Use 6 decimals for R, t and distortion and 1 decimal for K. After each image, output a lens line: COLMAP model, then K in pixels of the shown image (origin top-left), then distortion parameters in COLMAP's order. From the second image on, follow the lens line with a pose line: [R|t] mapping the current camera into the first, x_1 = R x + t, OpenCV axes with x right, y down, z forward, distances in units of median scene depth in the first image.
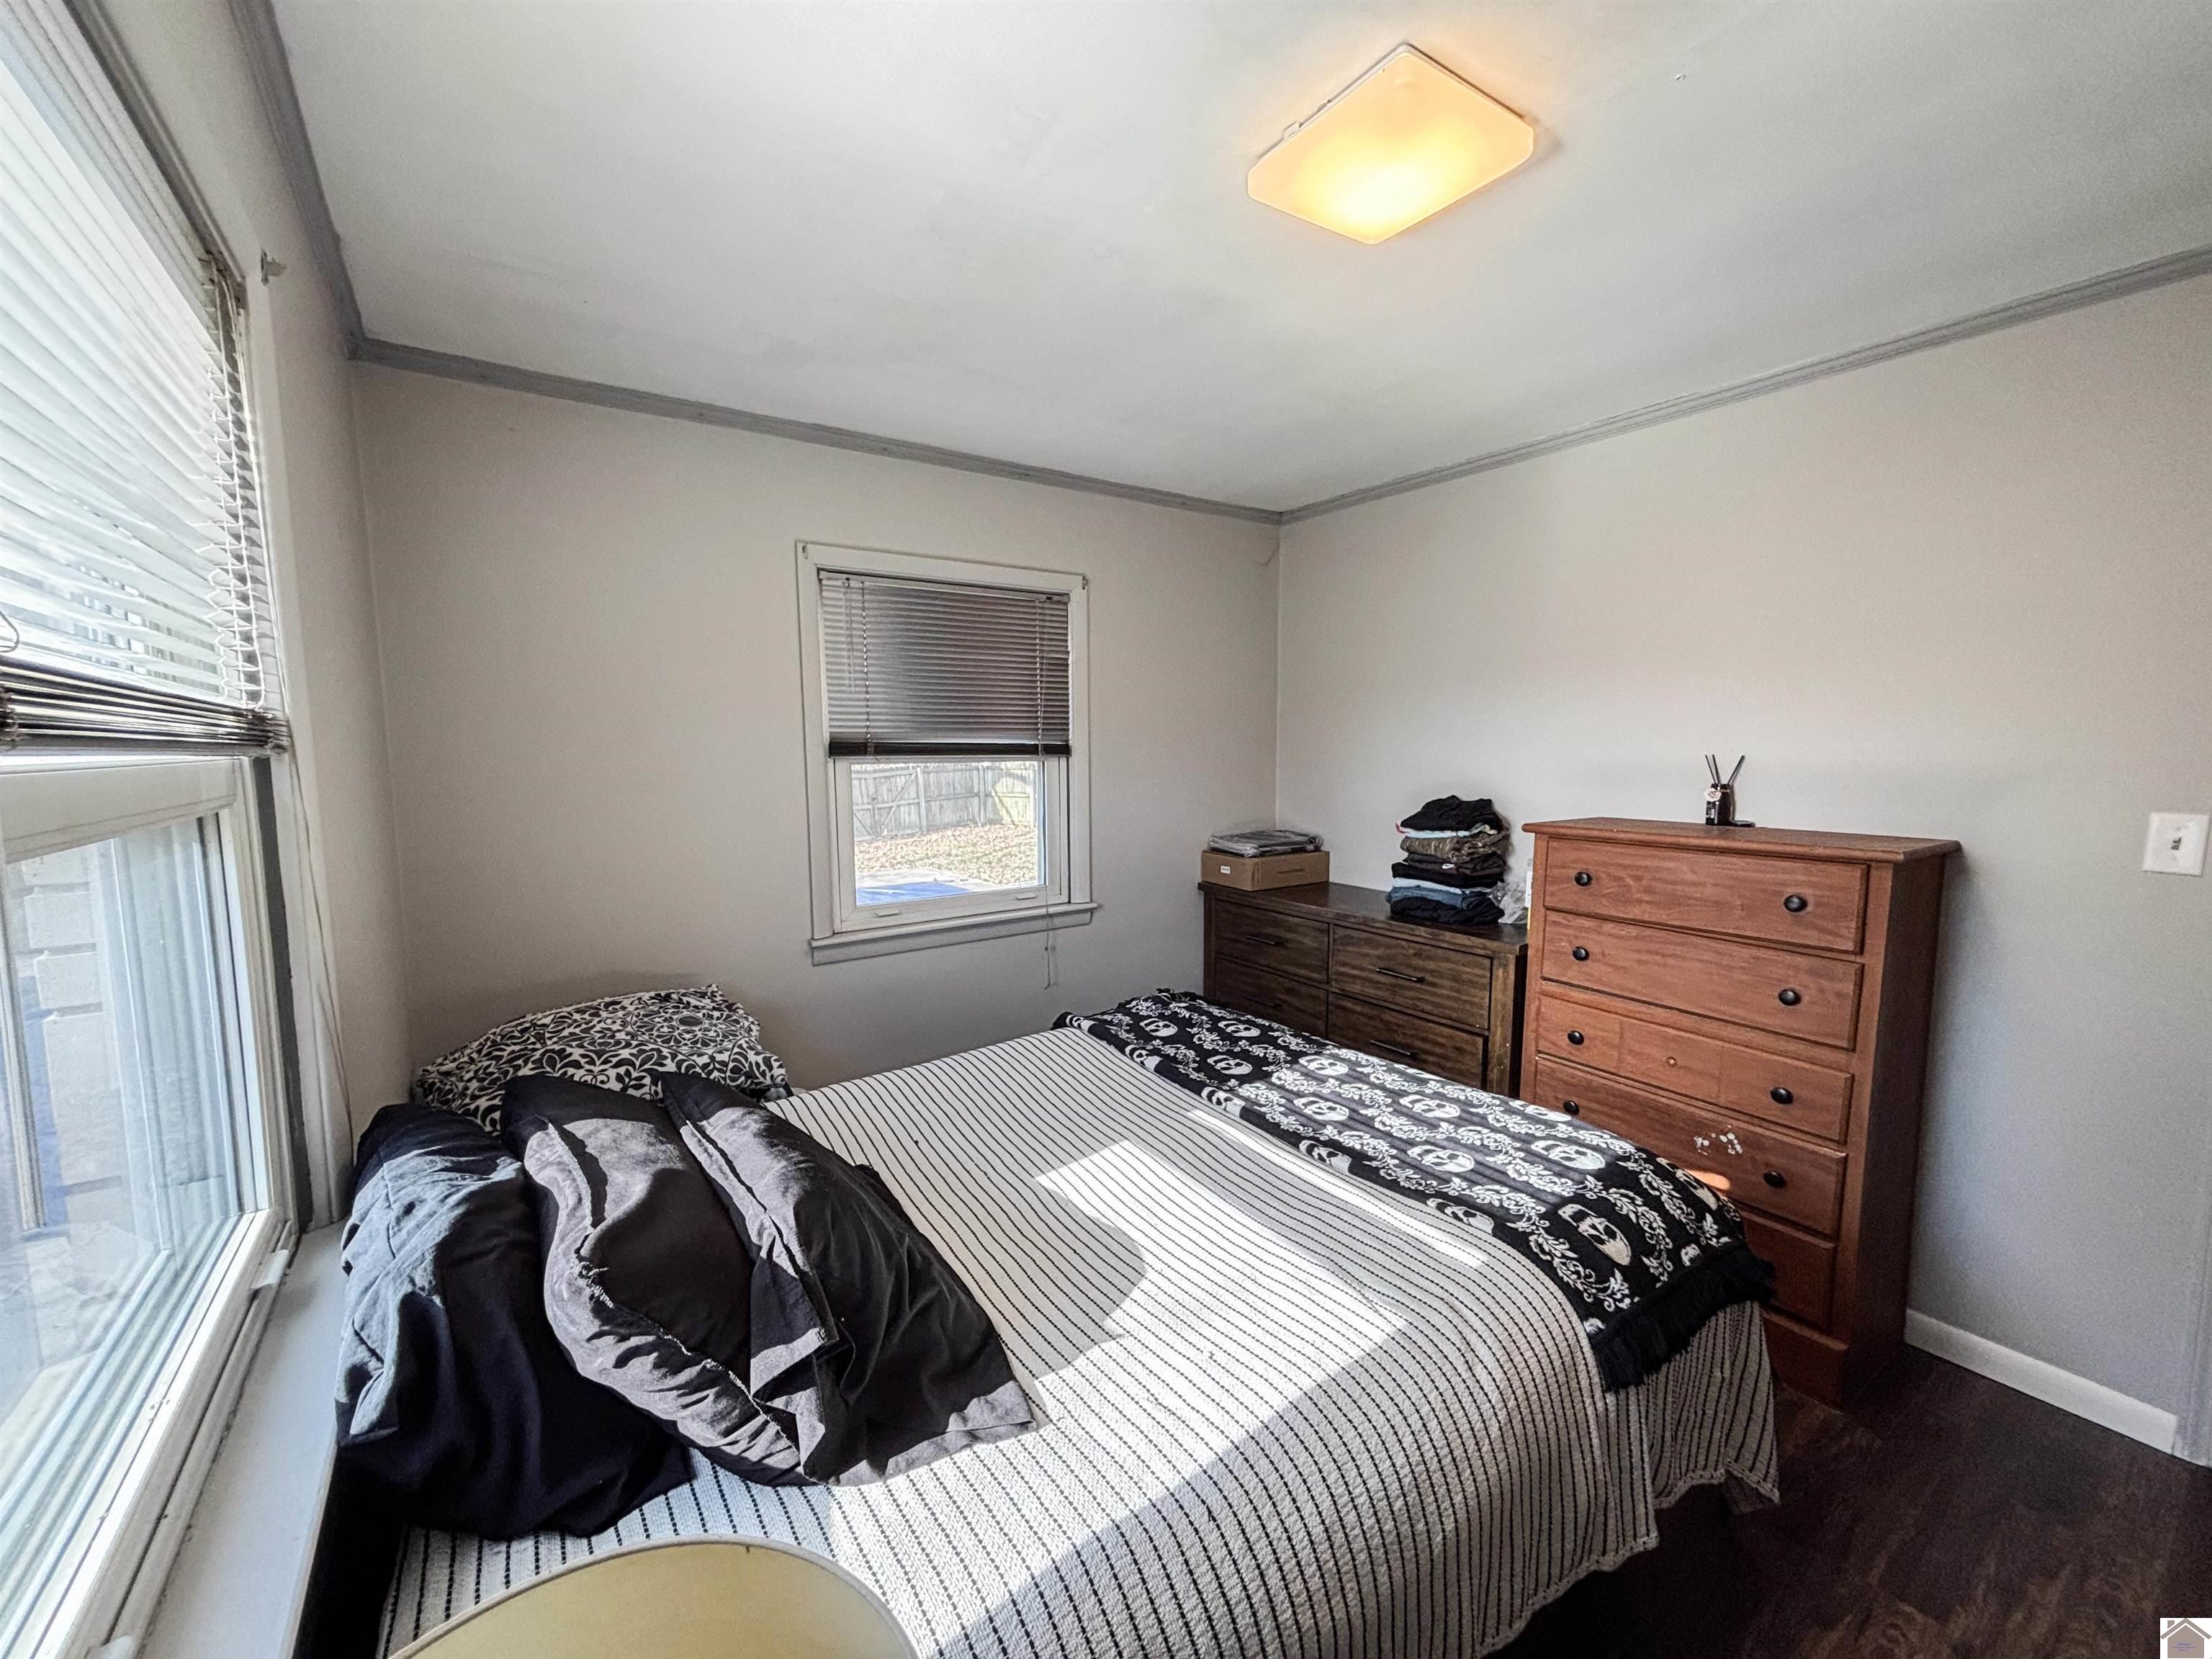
lens RADIAL K [[878.4, 0, 1106.0], [0, 878.4, 829.5], [0, 0, 1]] dist [0.000246, -0.000024]
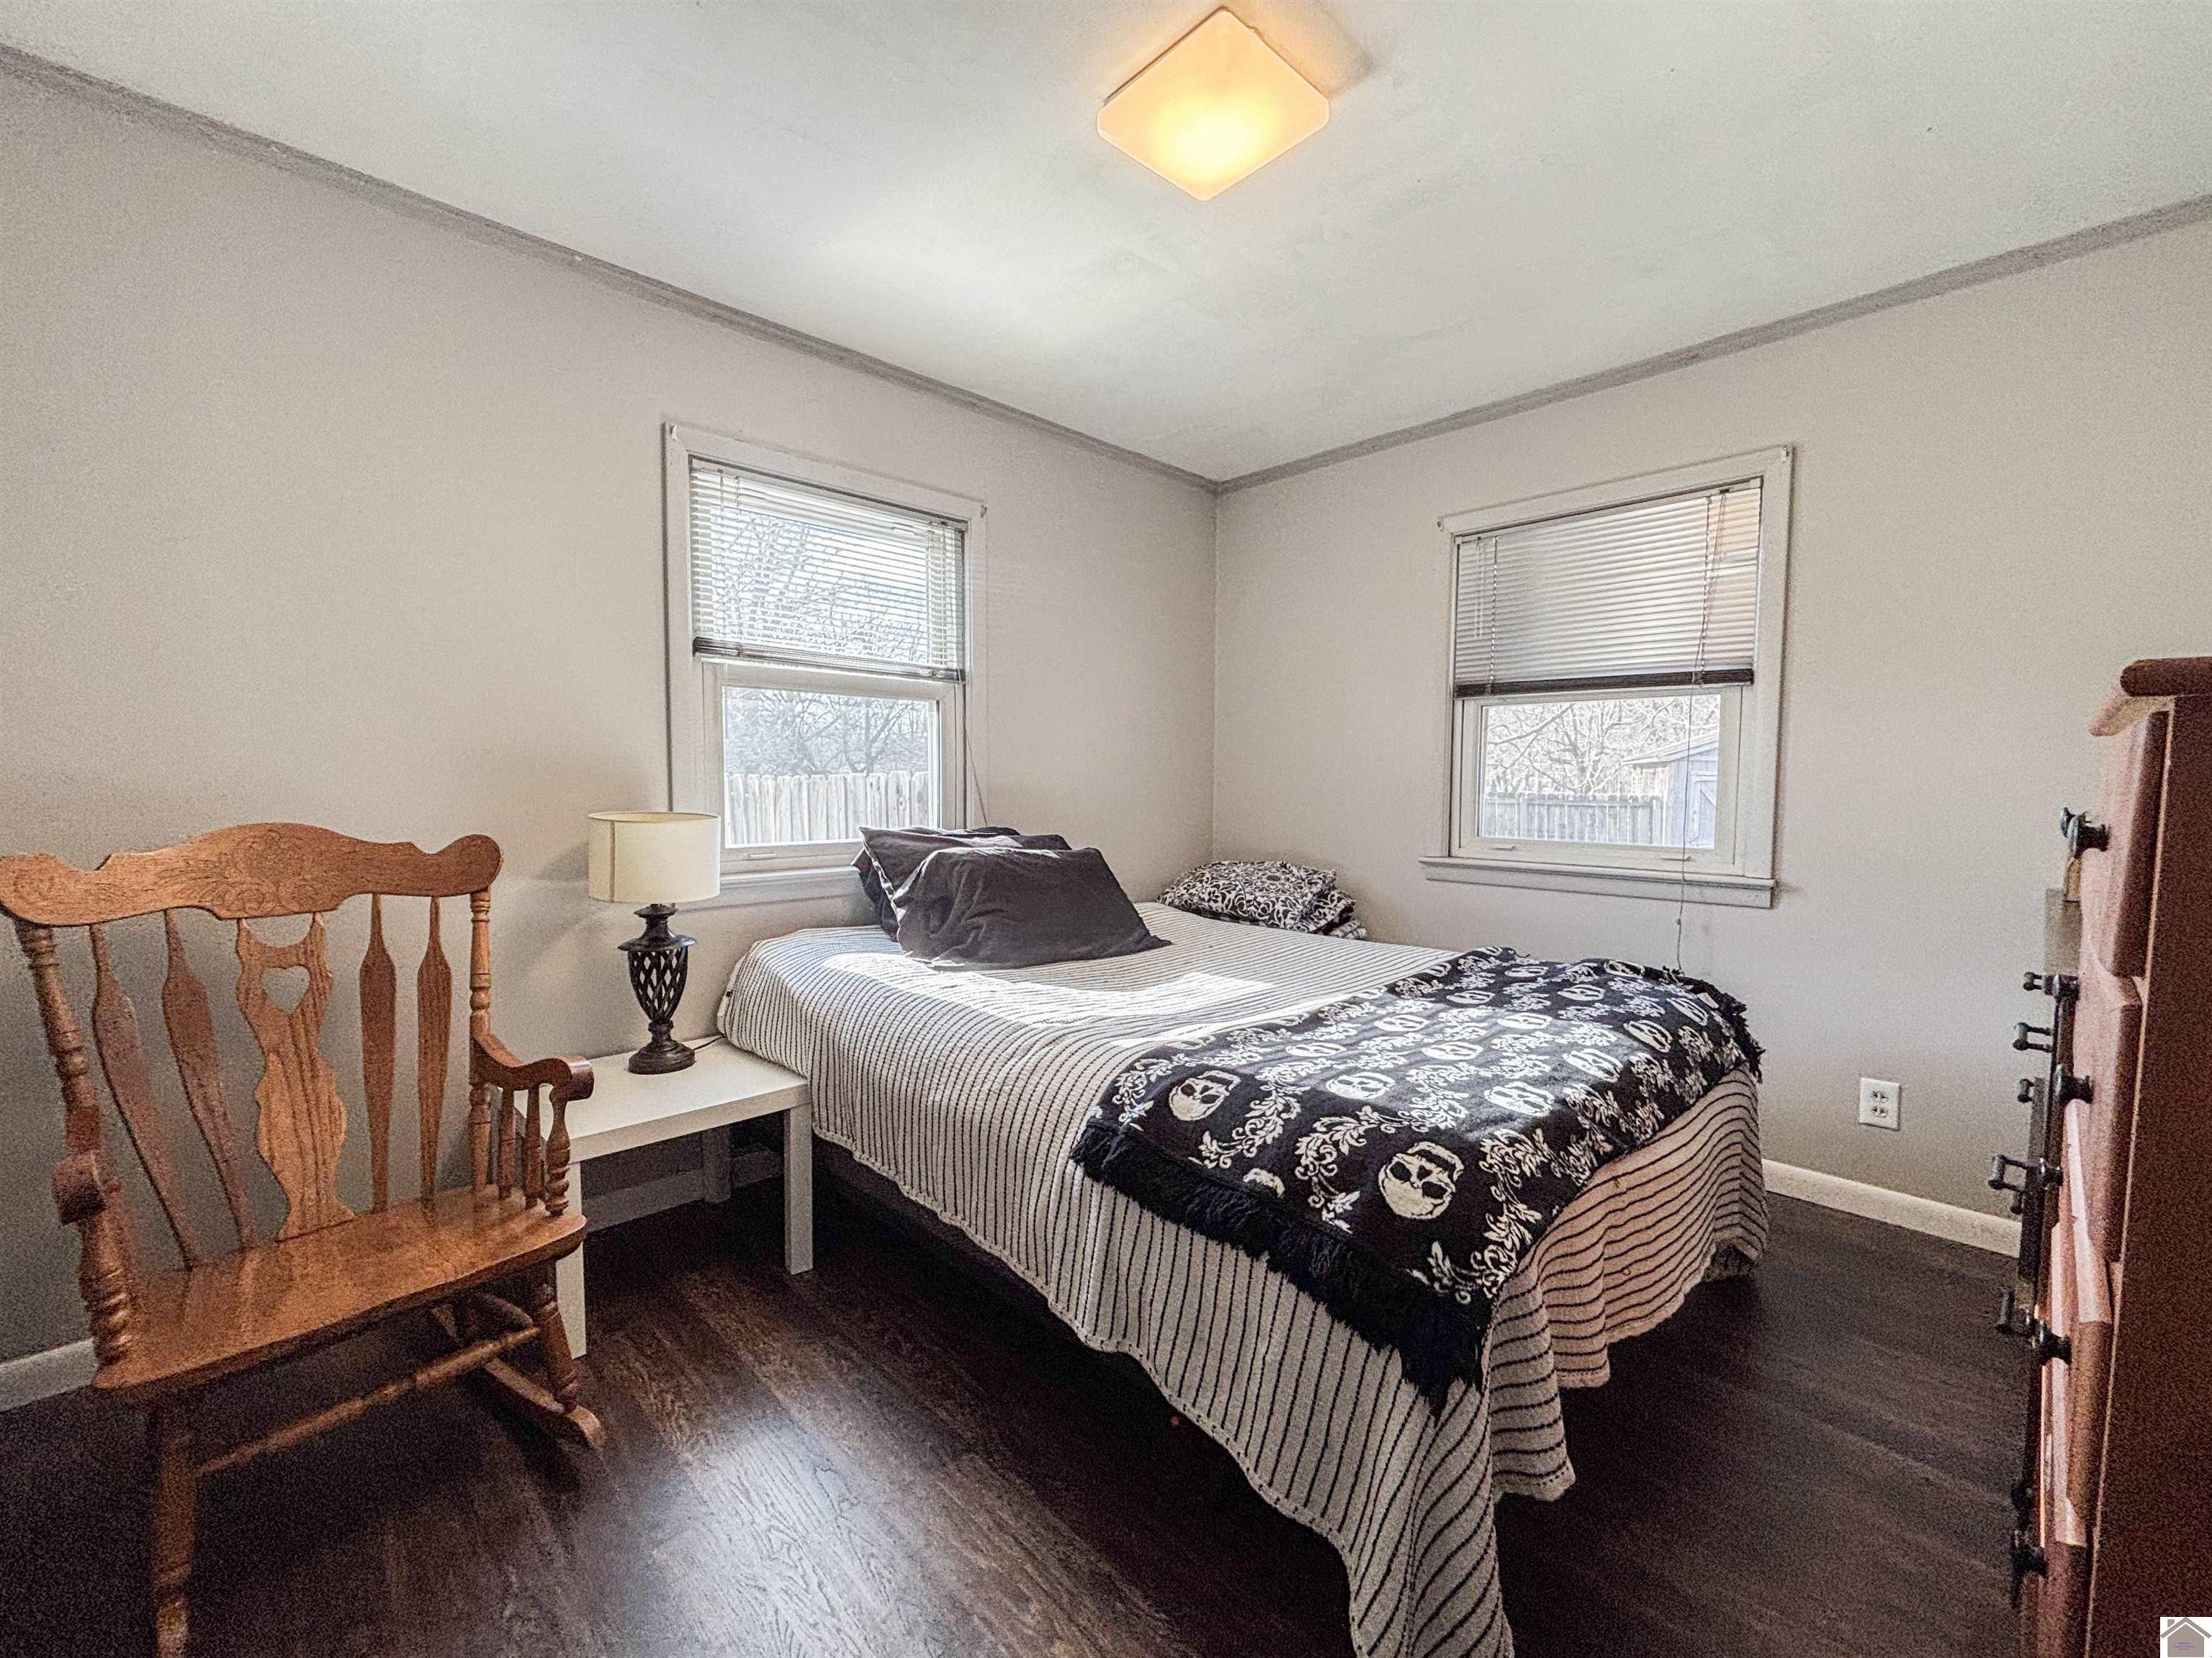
lens RADIAL K [[899.3, 0, 1106.0], [0, 899.3, 829.0], [0, 0, 1]] dist [-0.000291, -0.000042]
pose [[0.165505, 0.062086, -0.984253, 1.378605], [-0.104539, 0.993498, 0.045090, 0.139897], [0.980653, 0.095430, 0.170919, 0.667612]]
